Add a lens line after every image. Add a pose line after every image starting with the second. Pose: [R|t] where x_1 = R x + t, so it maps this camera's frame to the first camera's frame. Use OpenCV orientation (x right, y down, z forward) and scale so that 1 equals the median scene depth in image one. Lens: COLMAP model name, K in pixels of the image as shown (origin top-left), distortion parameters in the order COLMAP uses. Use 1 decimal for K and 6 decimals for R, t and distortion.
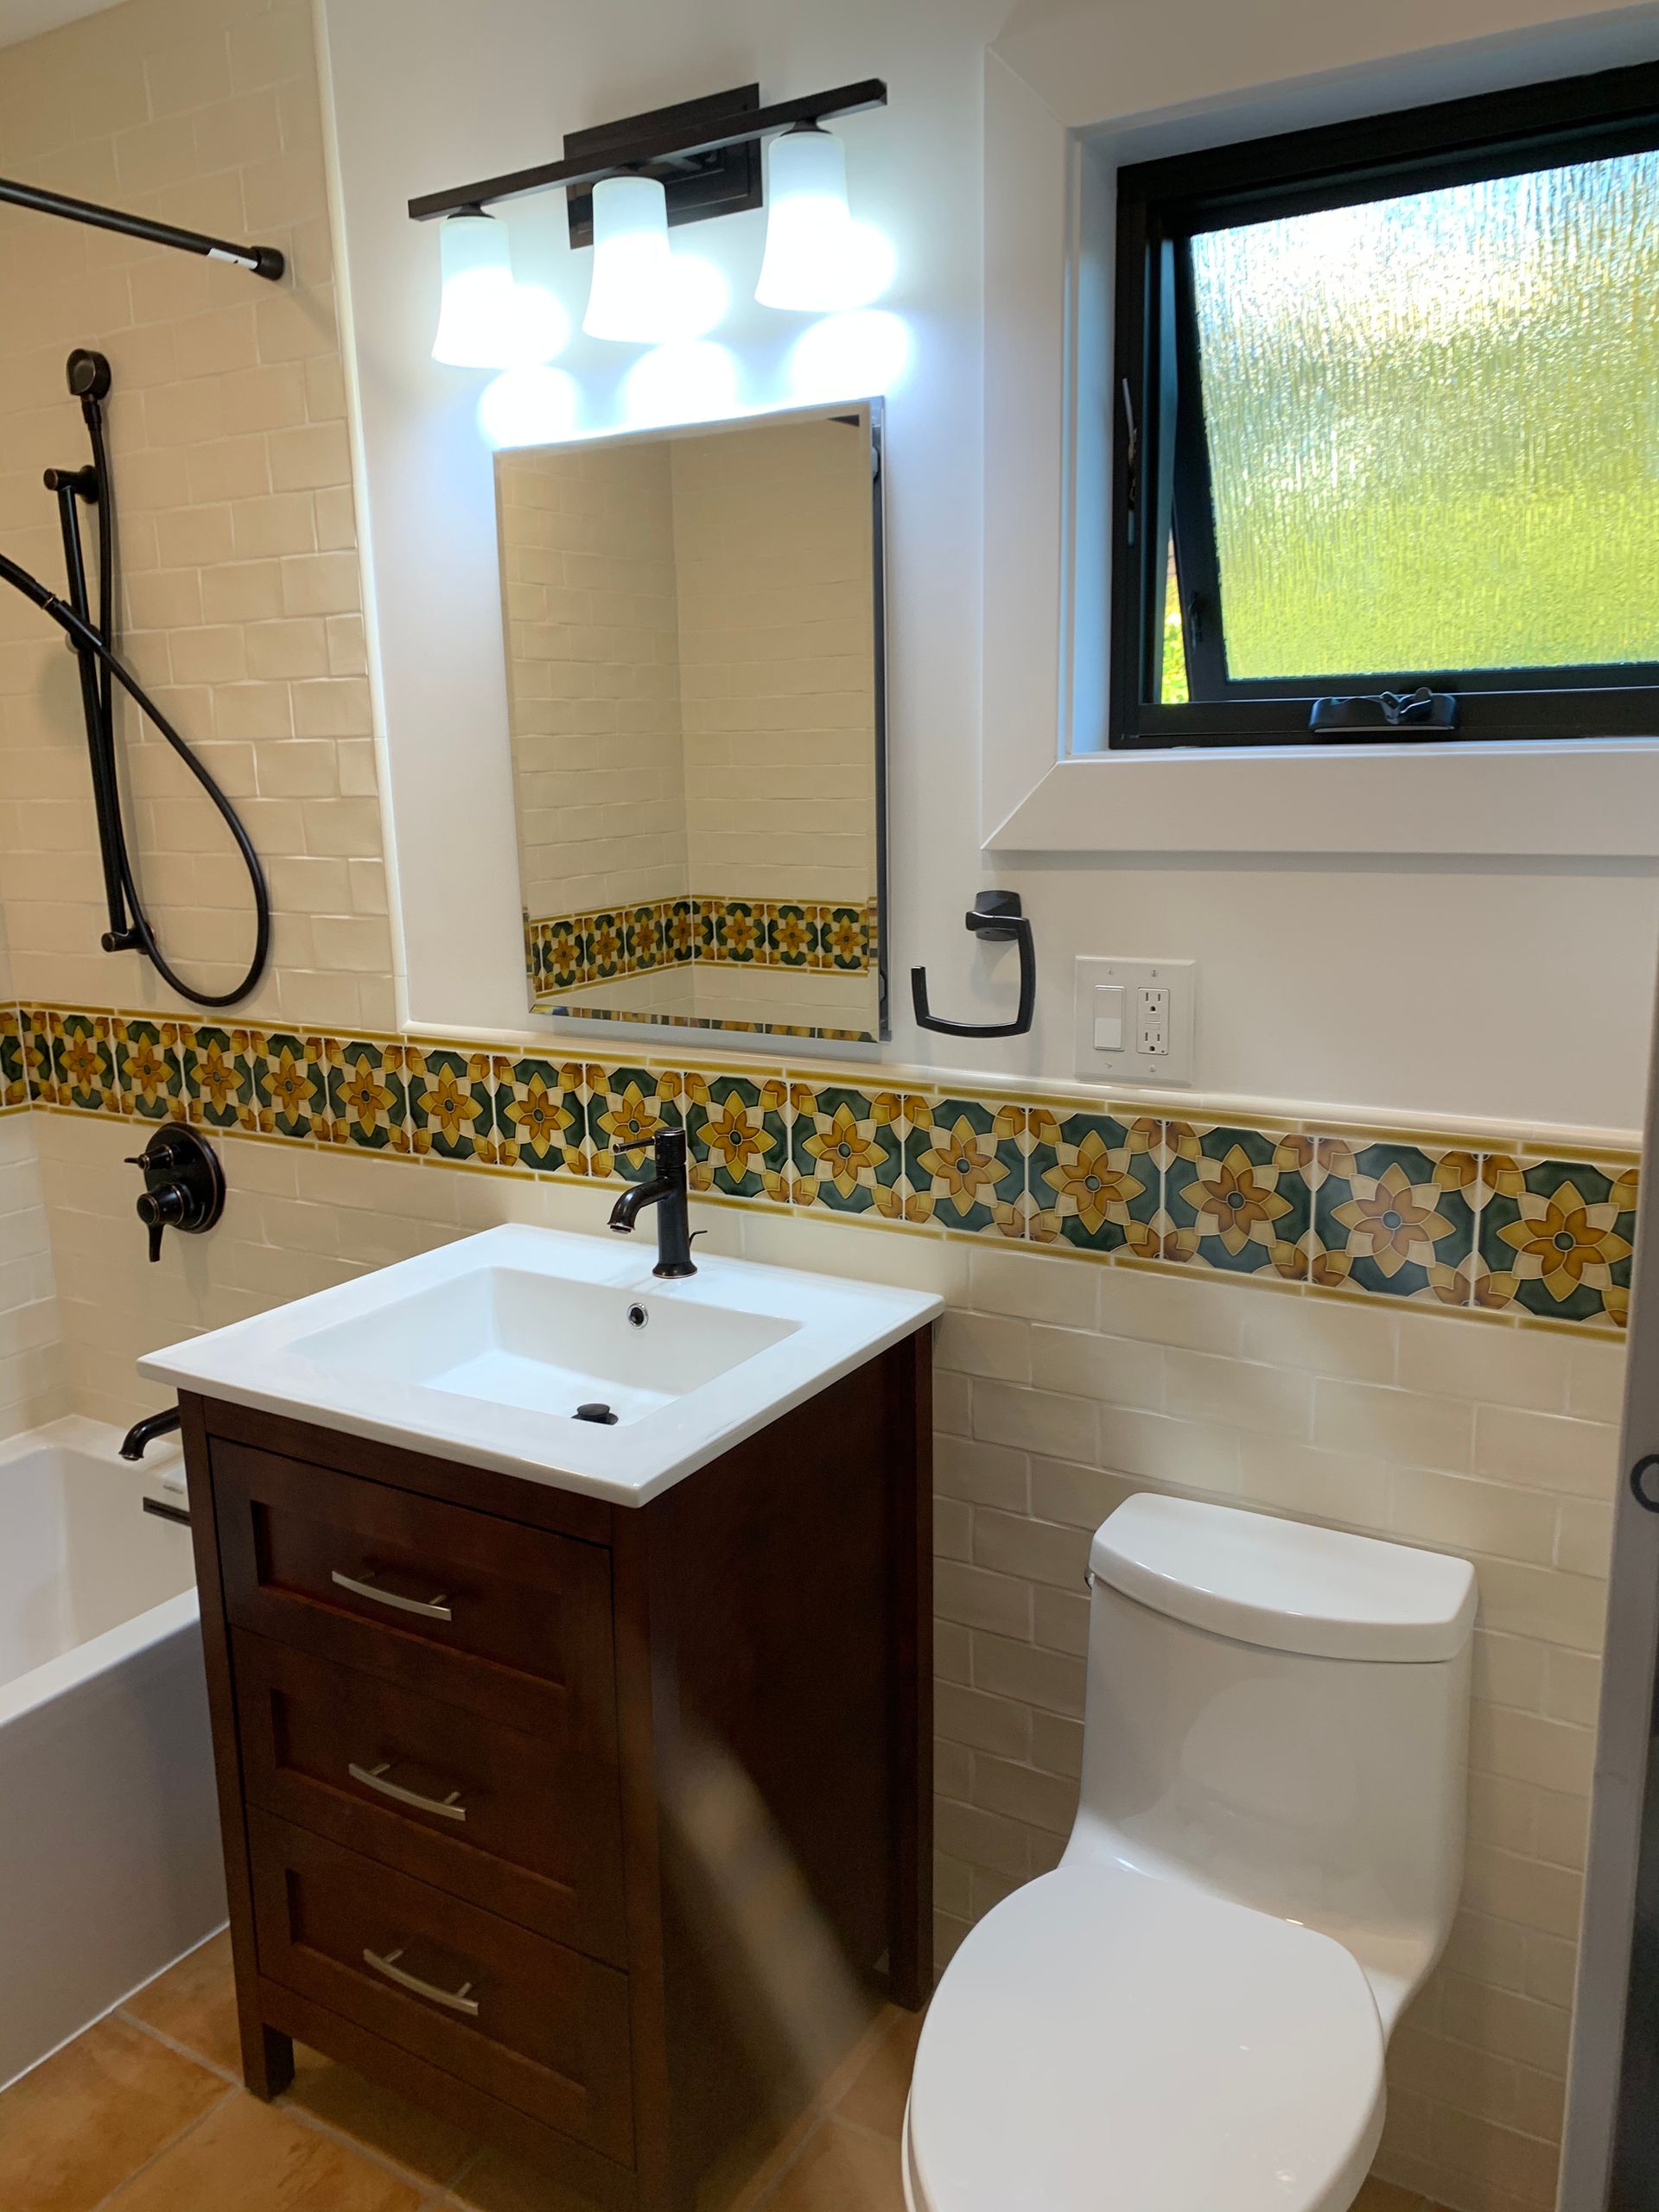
lens RADIAL K [[1688.8, 0, 849.1], [0, 1688.8, 1112.2], [0, 0, 1]] dist [0.020086, -0.028663]
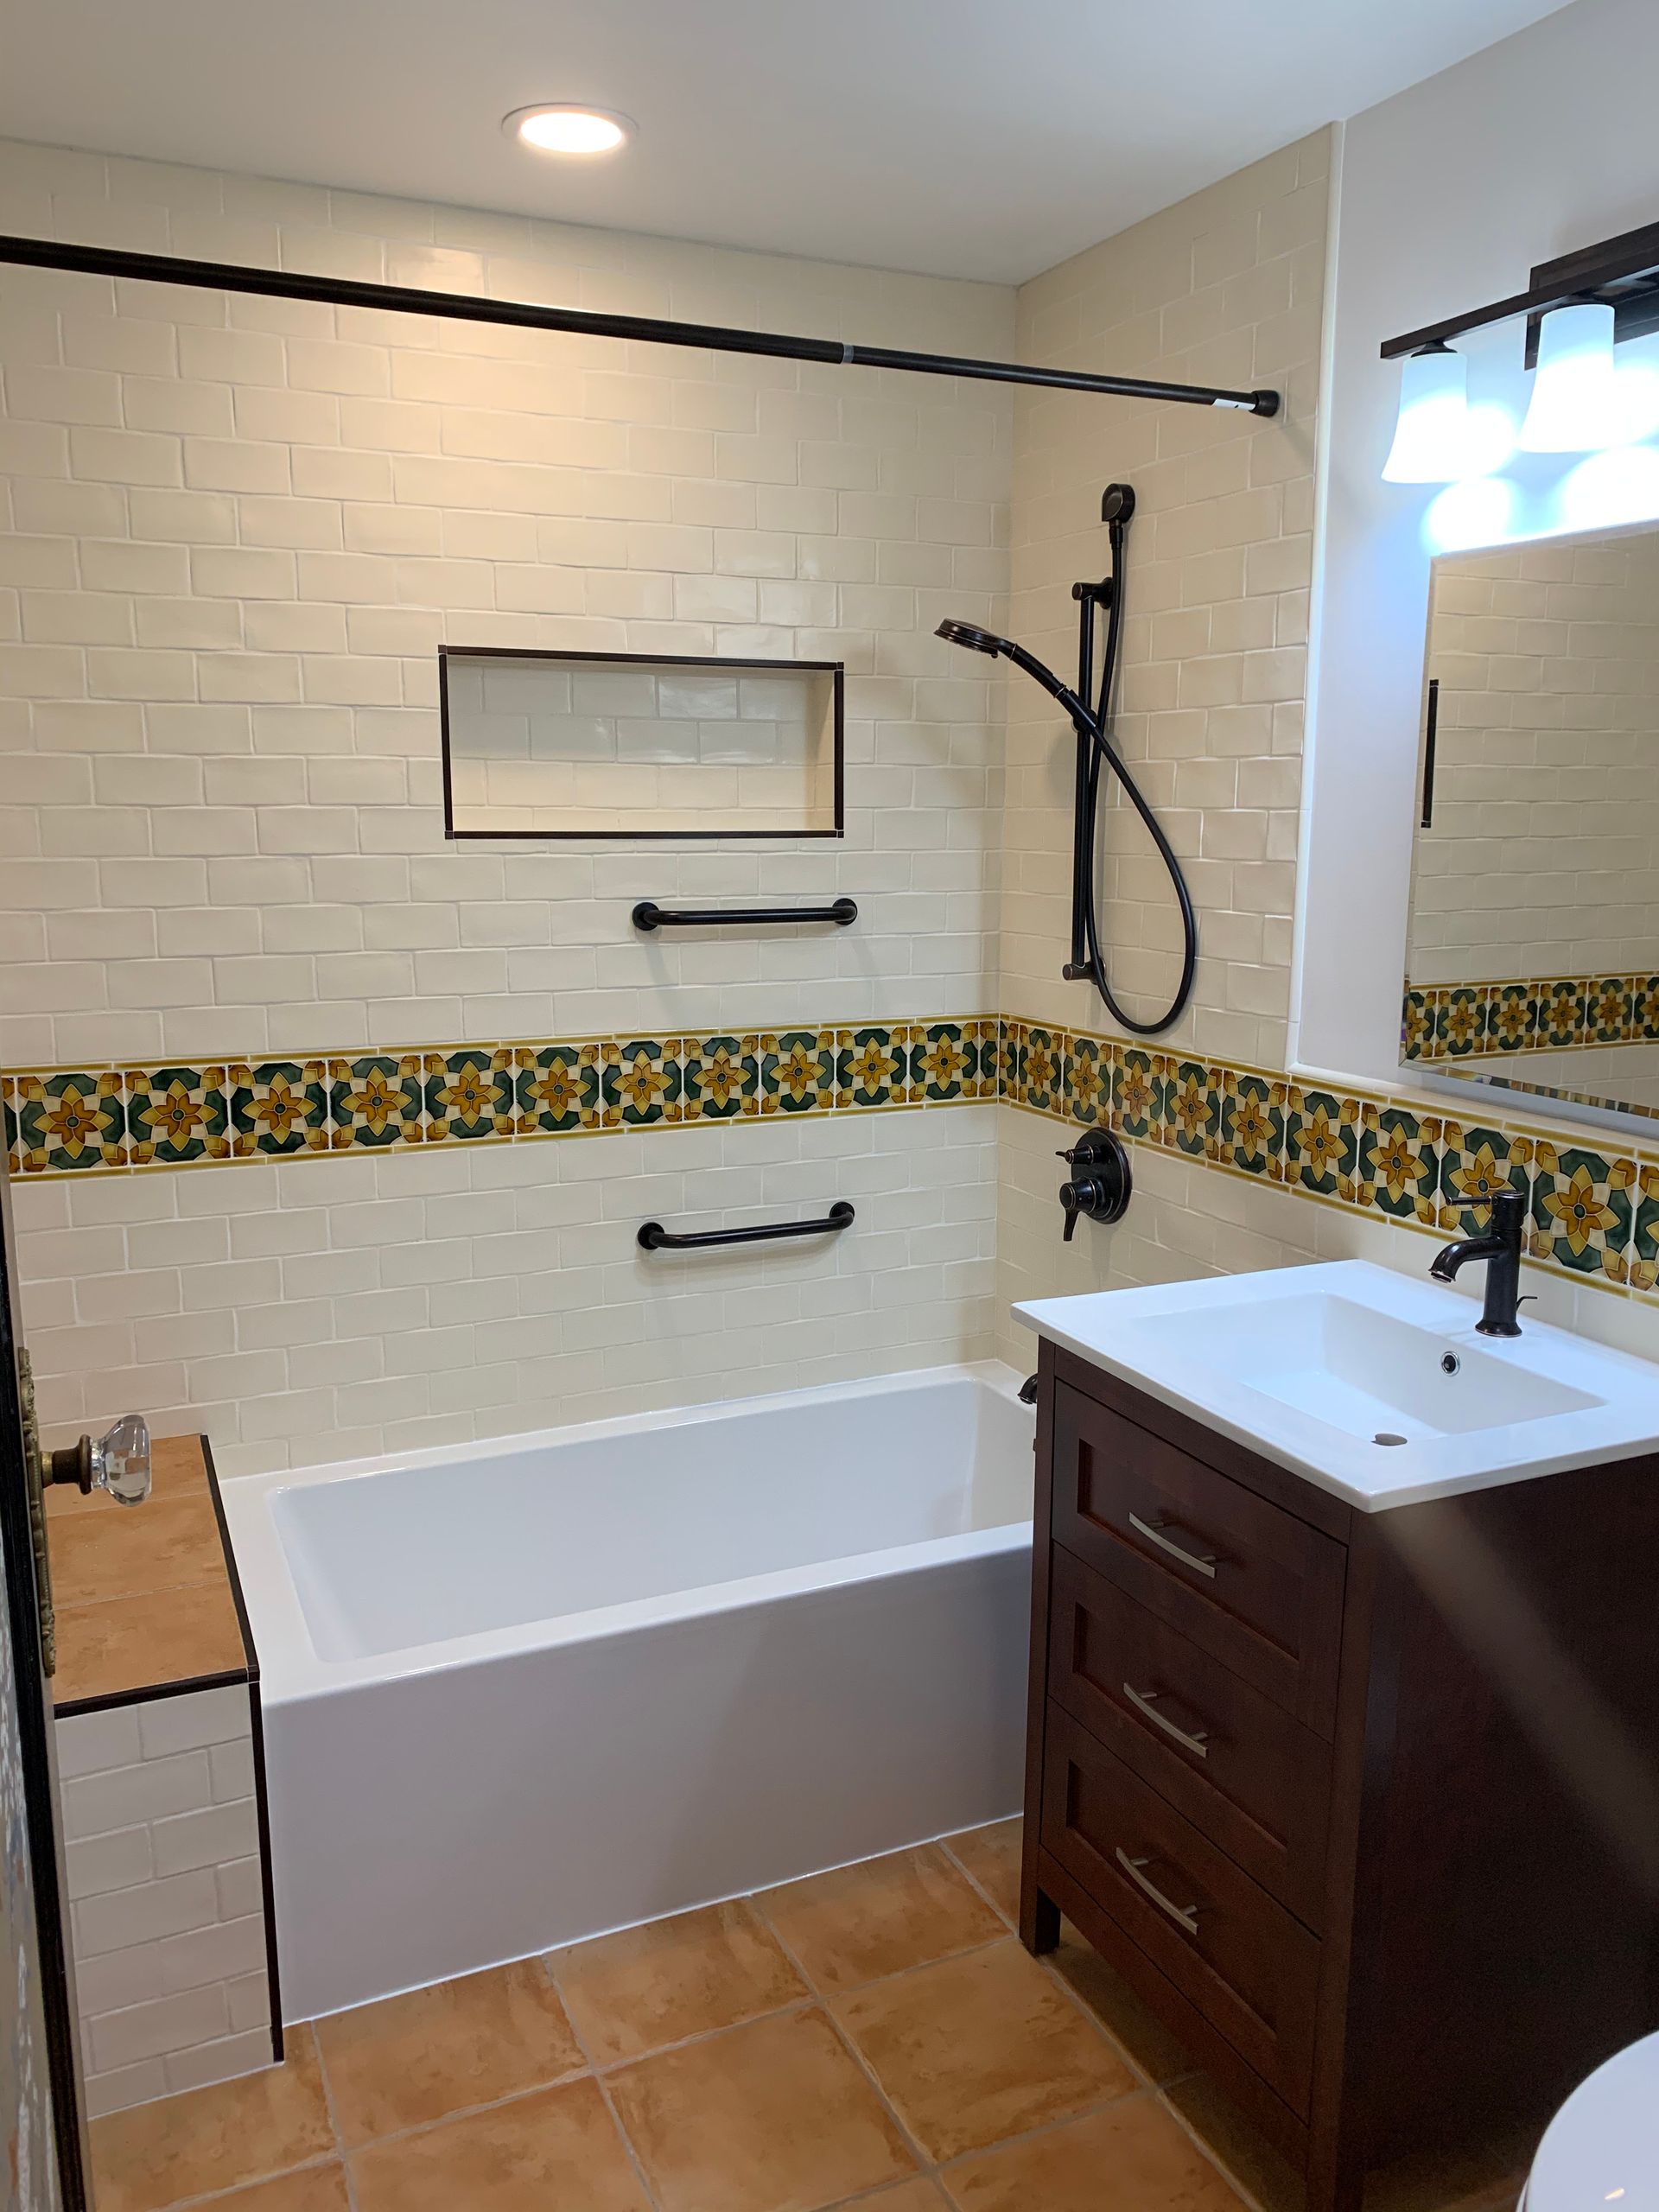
lens RADIAL K [[1688.8, 0, 845.8], [0, 1688.8, 1096.8], [0, 0, 1]] dist [0.020086, -0.028663]
pose [[0.829422, 0.122131, -0.545109, 0.110642], [-0.141360, 0.989936, 0.006705, 0.002378], [0.540441, 0.071495, 0.838339, -0.095510]]
